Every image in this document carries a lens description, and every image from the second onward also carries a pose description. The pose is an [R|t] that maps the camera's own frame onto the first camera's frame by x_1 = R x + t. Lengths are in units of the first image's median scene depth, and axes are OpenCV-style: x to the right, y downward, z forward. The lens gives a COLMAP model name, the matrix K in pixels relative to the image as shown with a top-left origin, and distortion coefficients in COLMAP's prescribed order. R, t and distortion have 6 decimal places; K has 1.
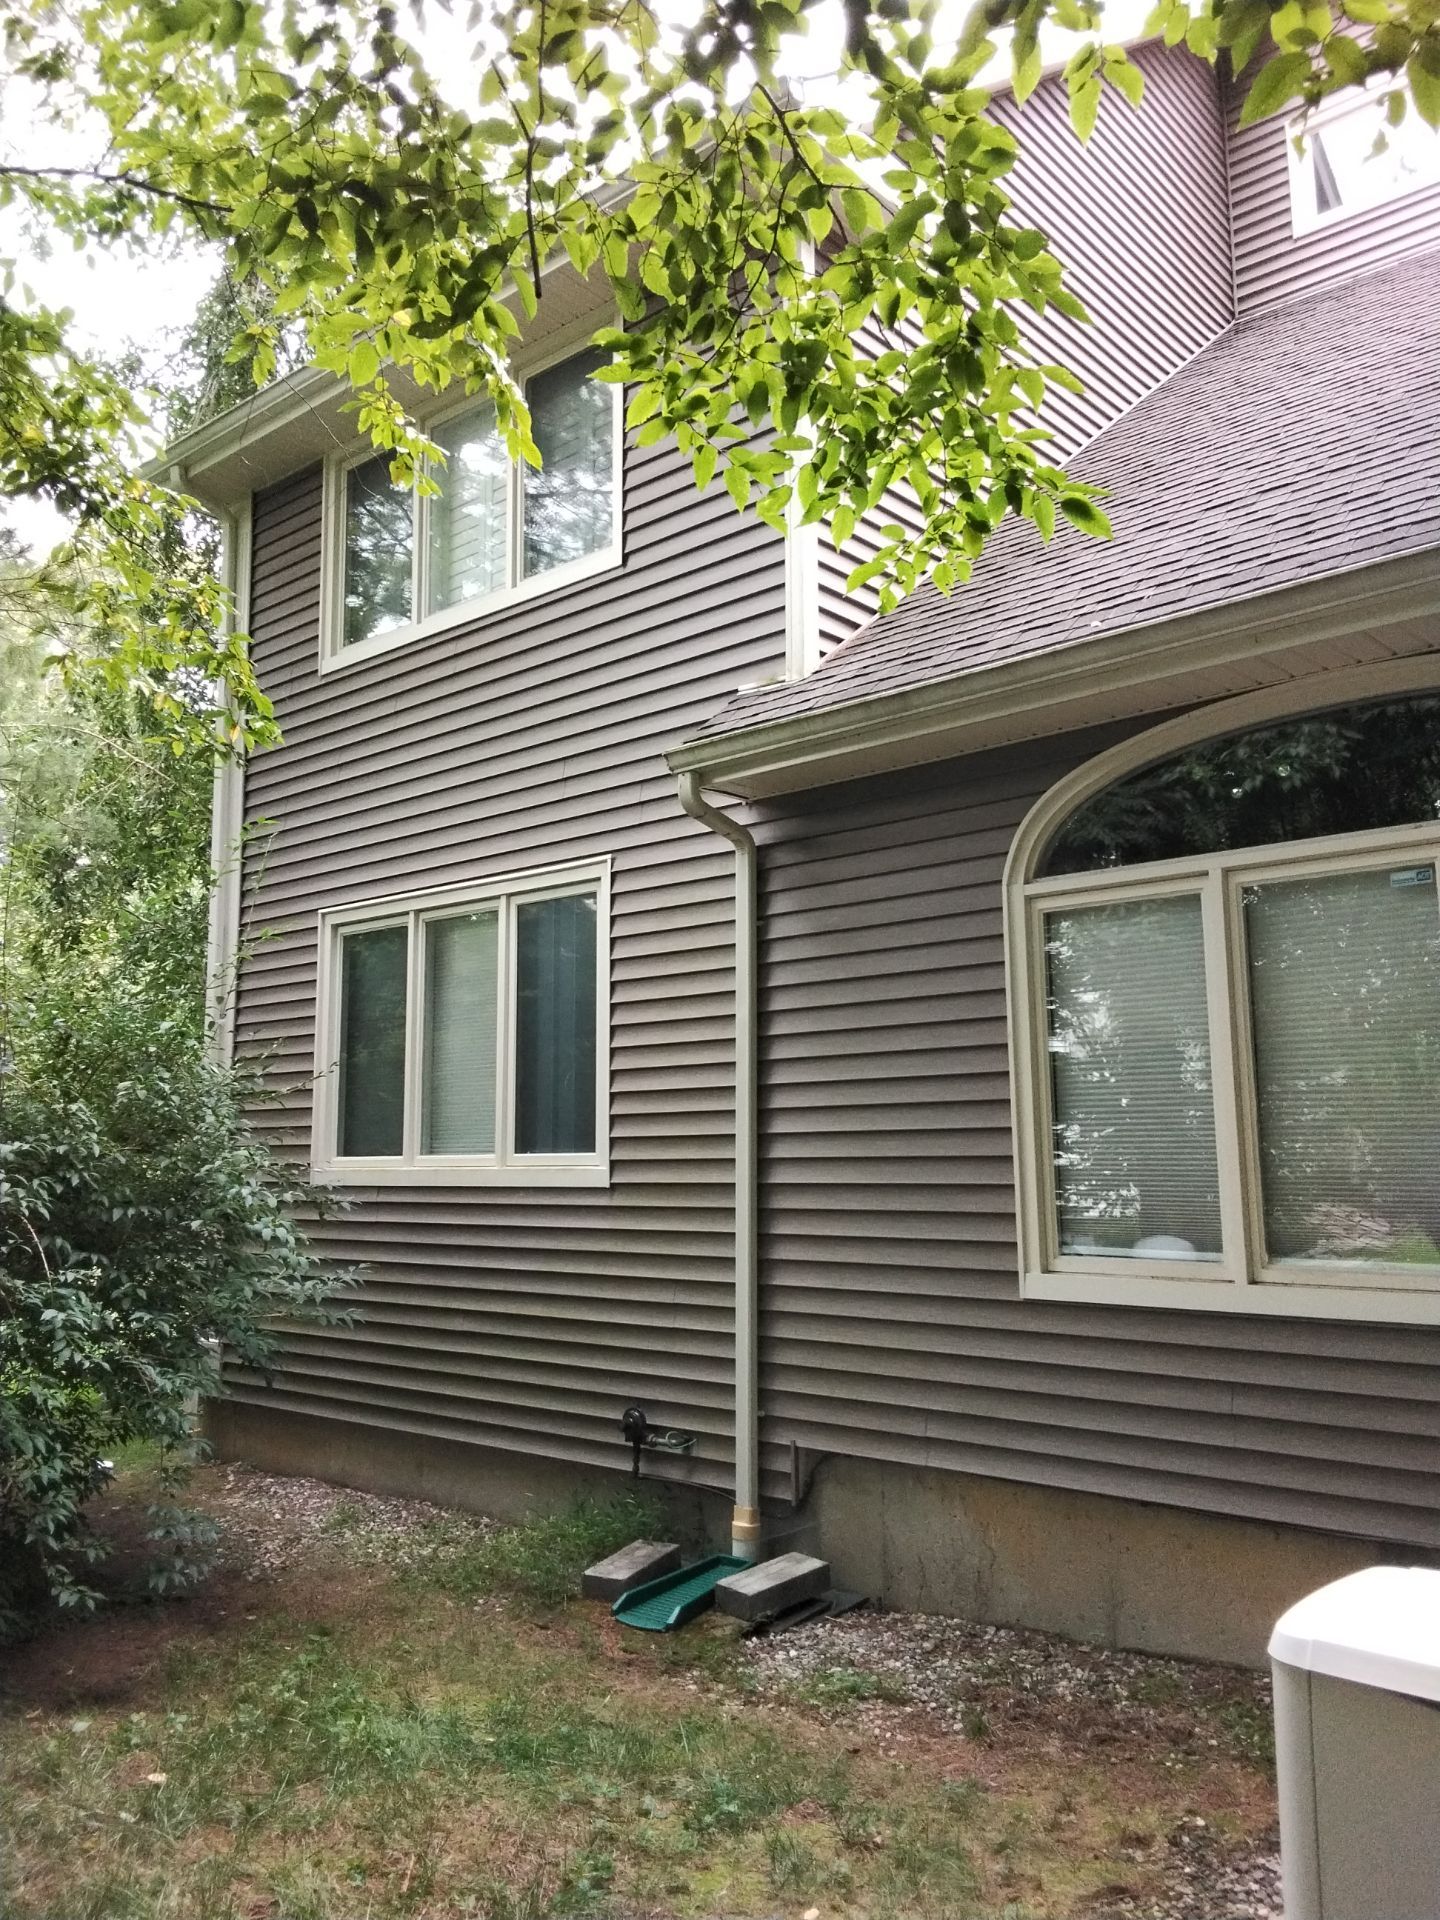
lens RADIAL K [[1488.3, 0, 720.0], [0, 1488.3, 960.0], [0, 0, 1]] dist [0.112074, -0.162536]
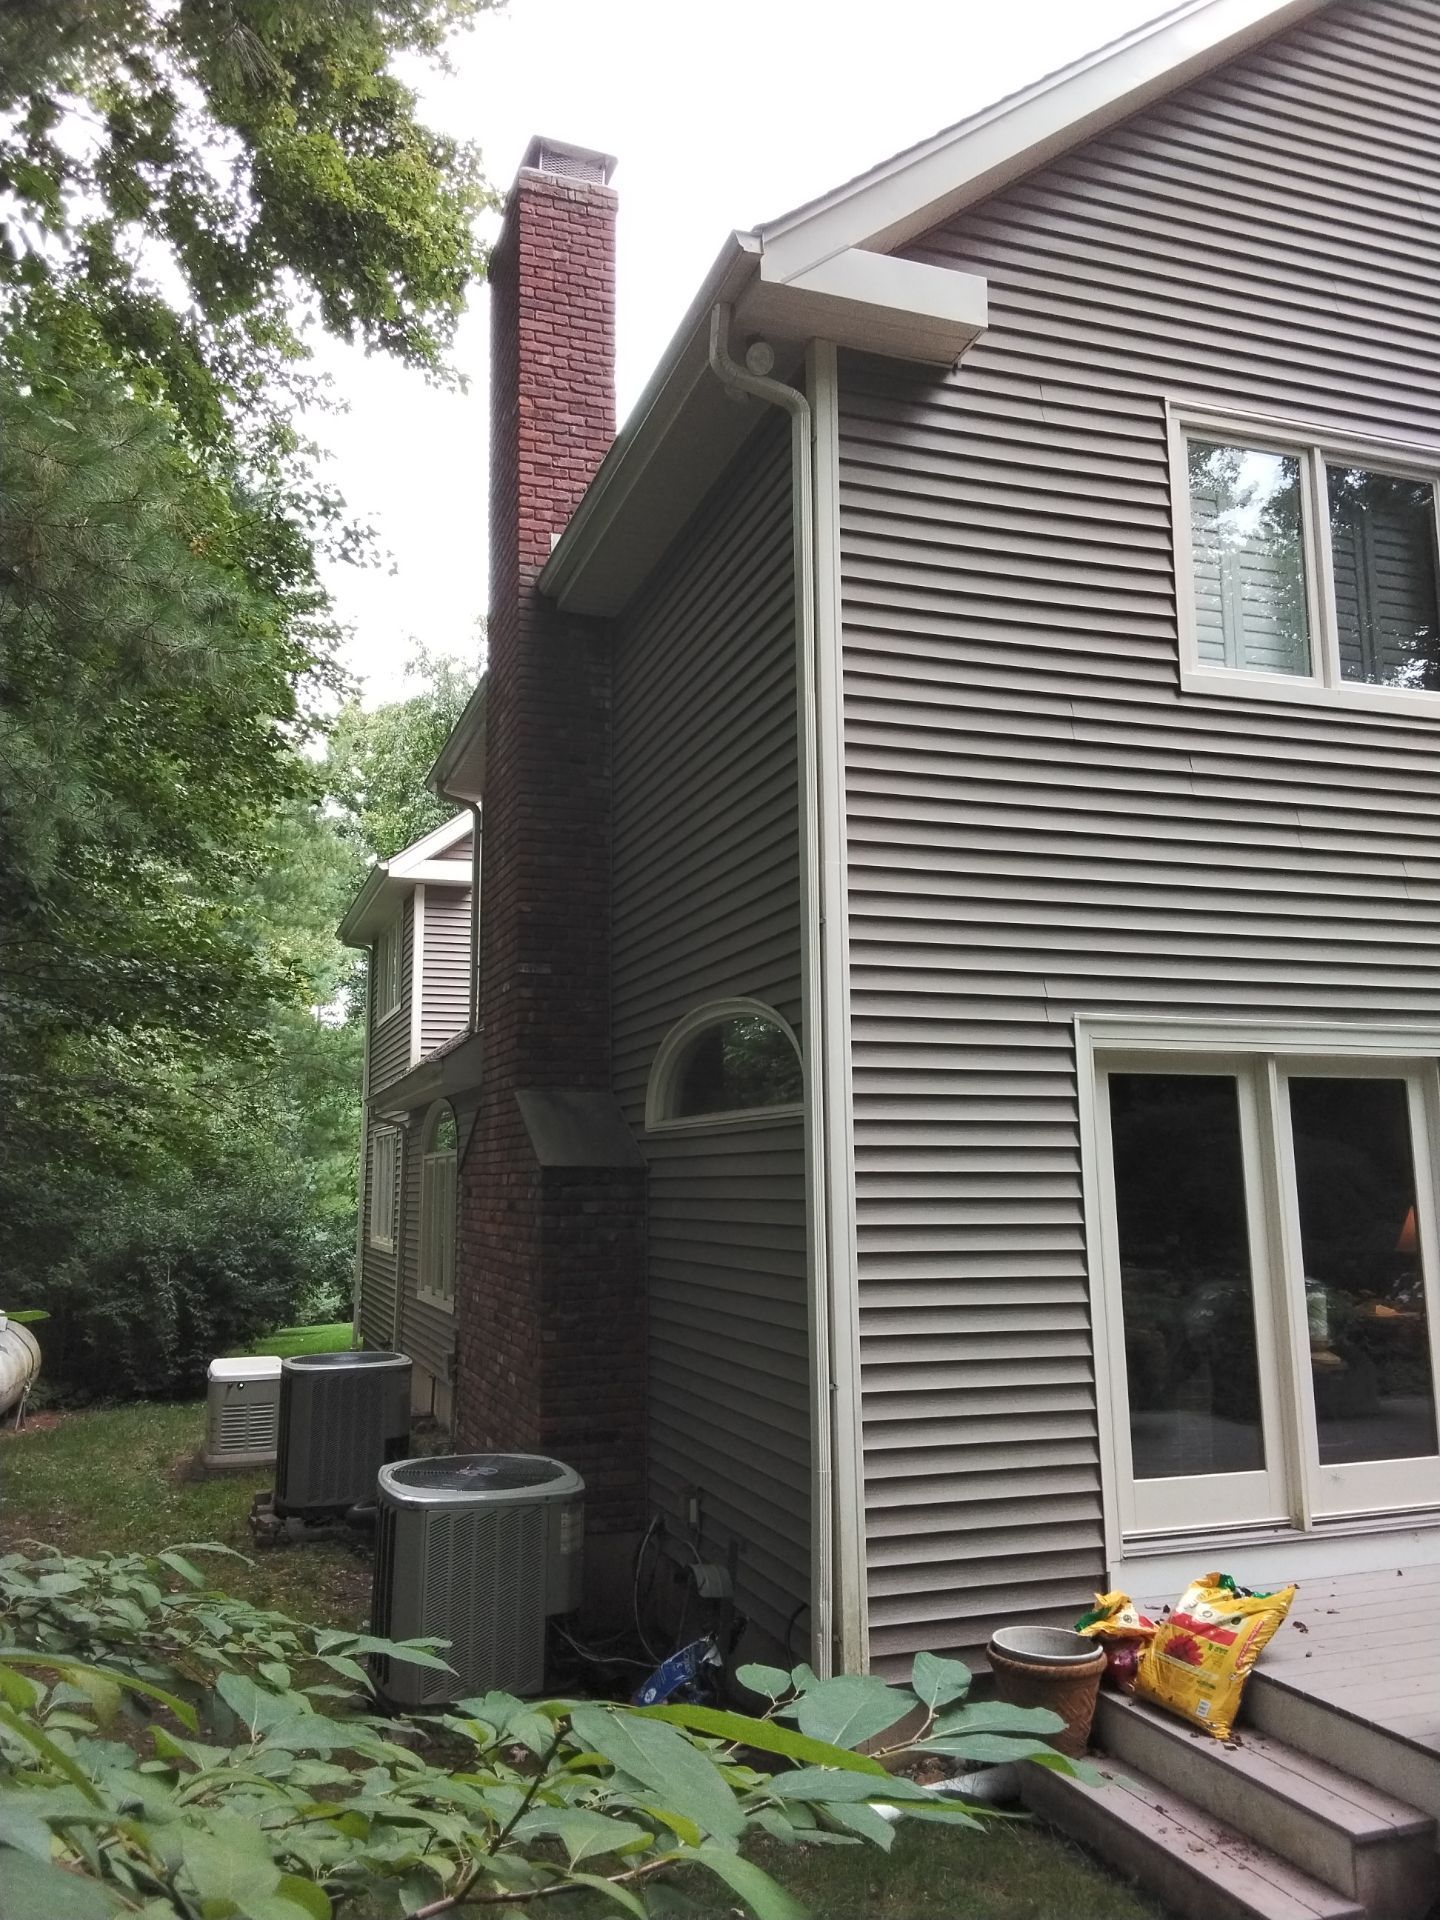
lens RADIAL K [[1488.3, 0, 720.0], [0, 1488.3, 960.0], [0, 0, 1]] dist [0.112074, -0.162536]
pose [[0.873385, -0.078391, -0.480680, 1.807325], [0.074891, 0.996840, -0.026494, -0.263128], [0.481238, -0.012859, 0.876496, -1.061629]]
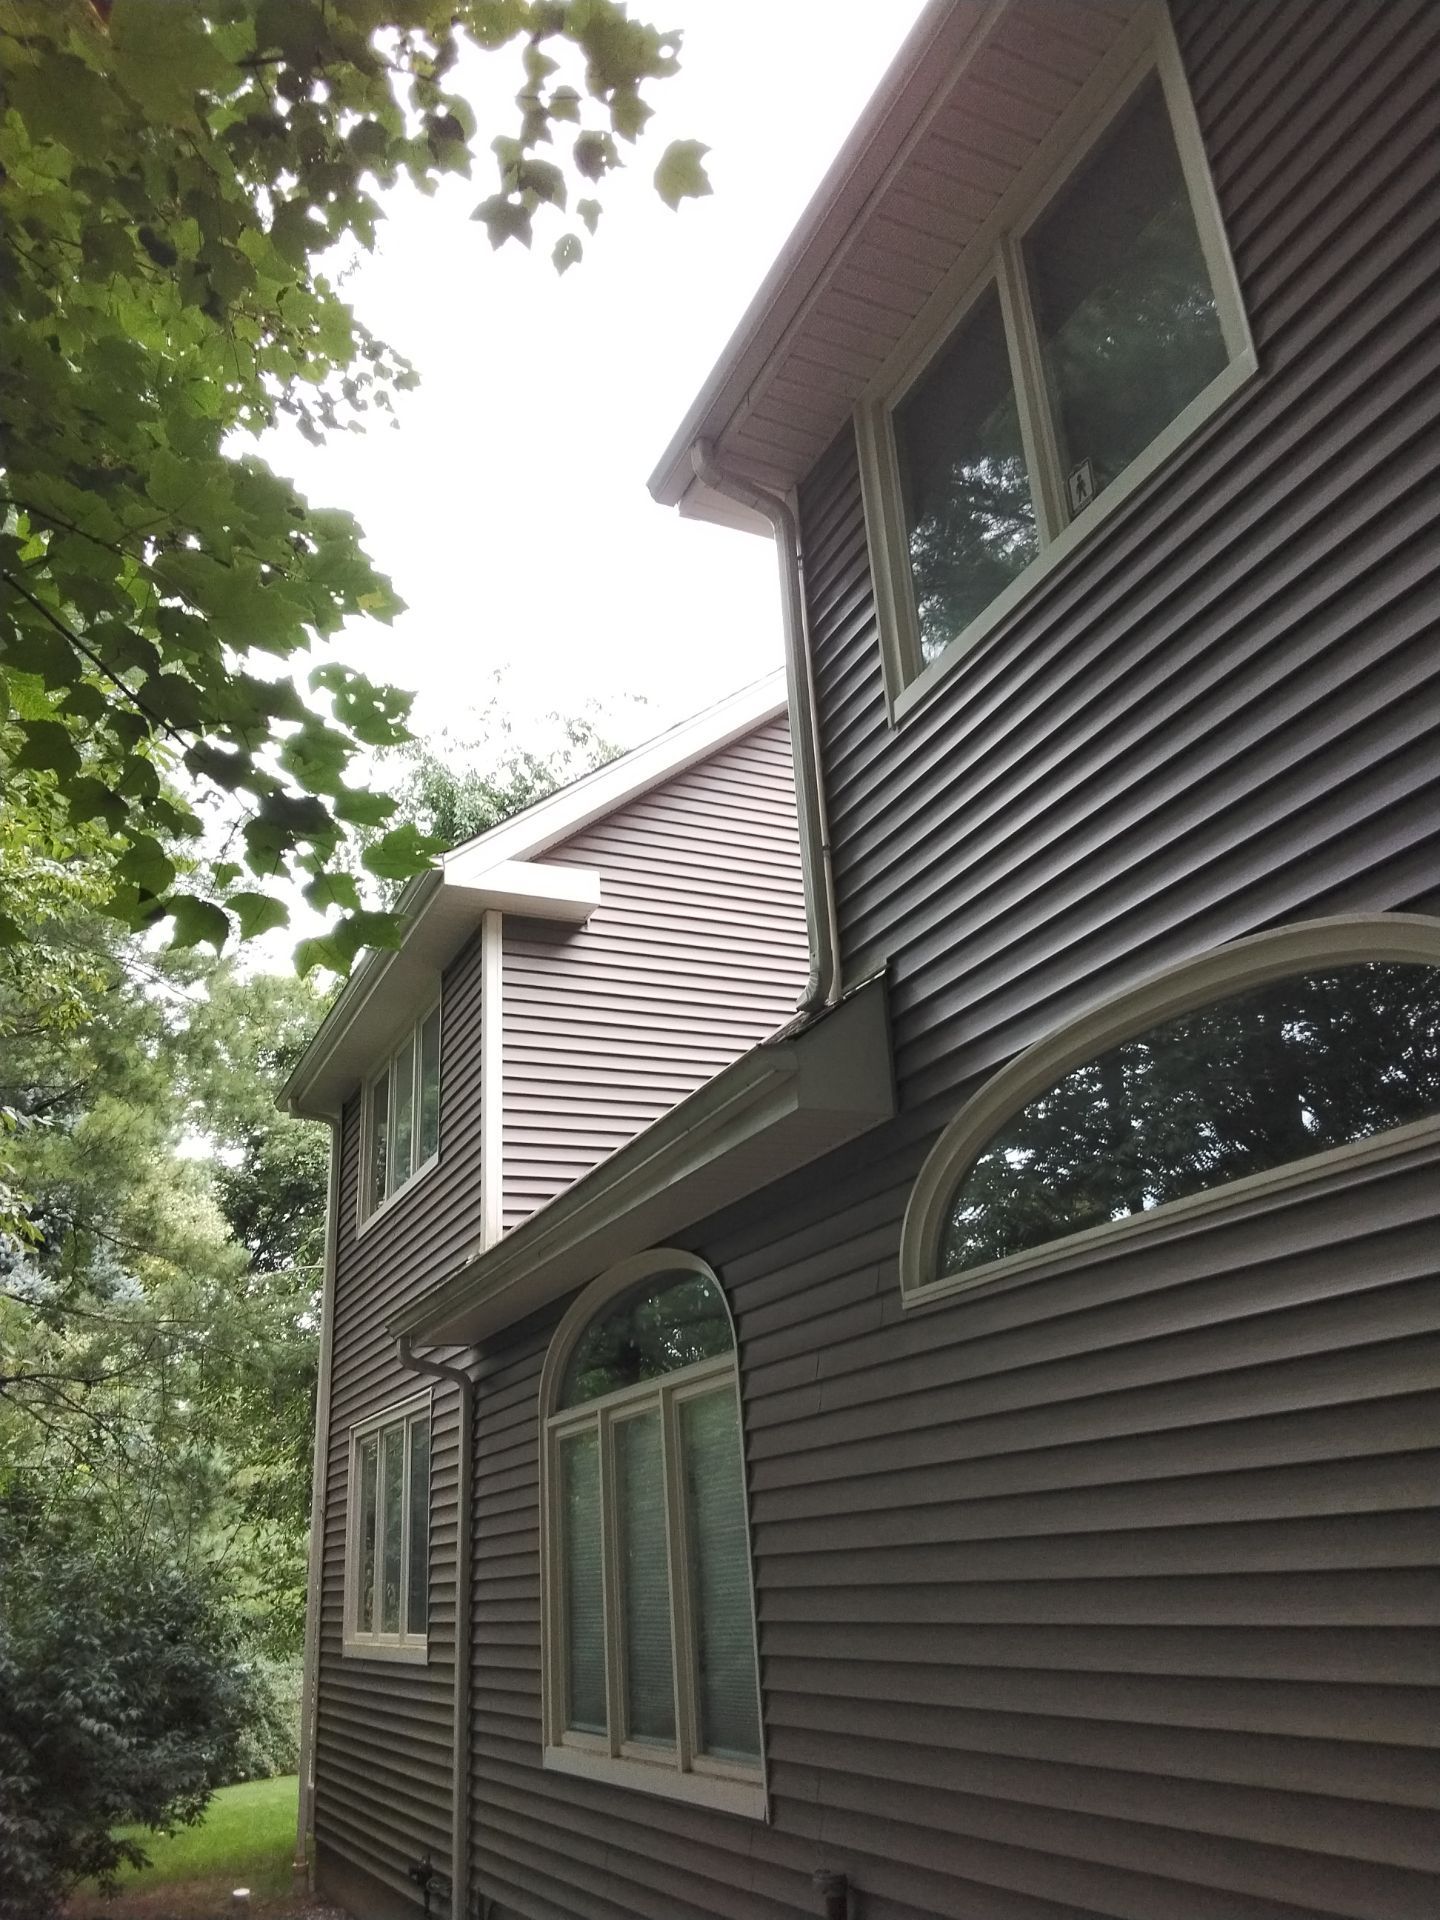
lens RADIAL K [[1488.3, 0, 720.0], [0, 1488.3, 960.0], [0, 0, 1]] dist [0.112074, -0.162536]
pose [[0.912776, -0.202473, -0.354745, 0.767923], [0.116341, 0.961394, -0.249370, -0.078150], [0.391540, 0.186348, 0.901094, -0.183046]]
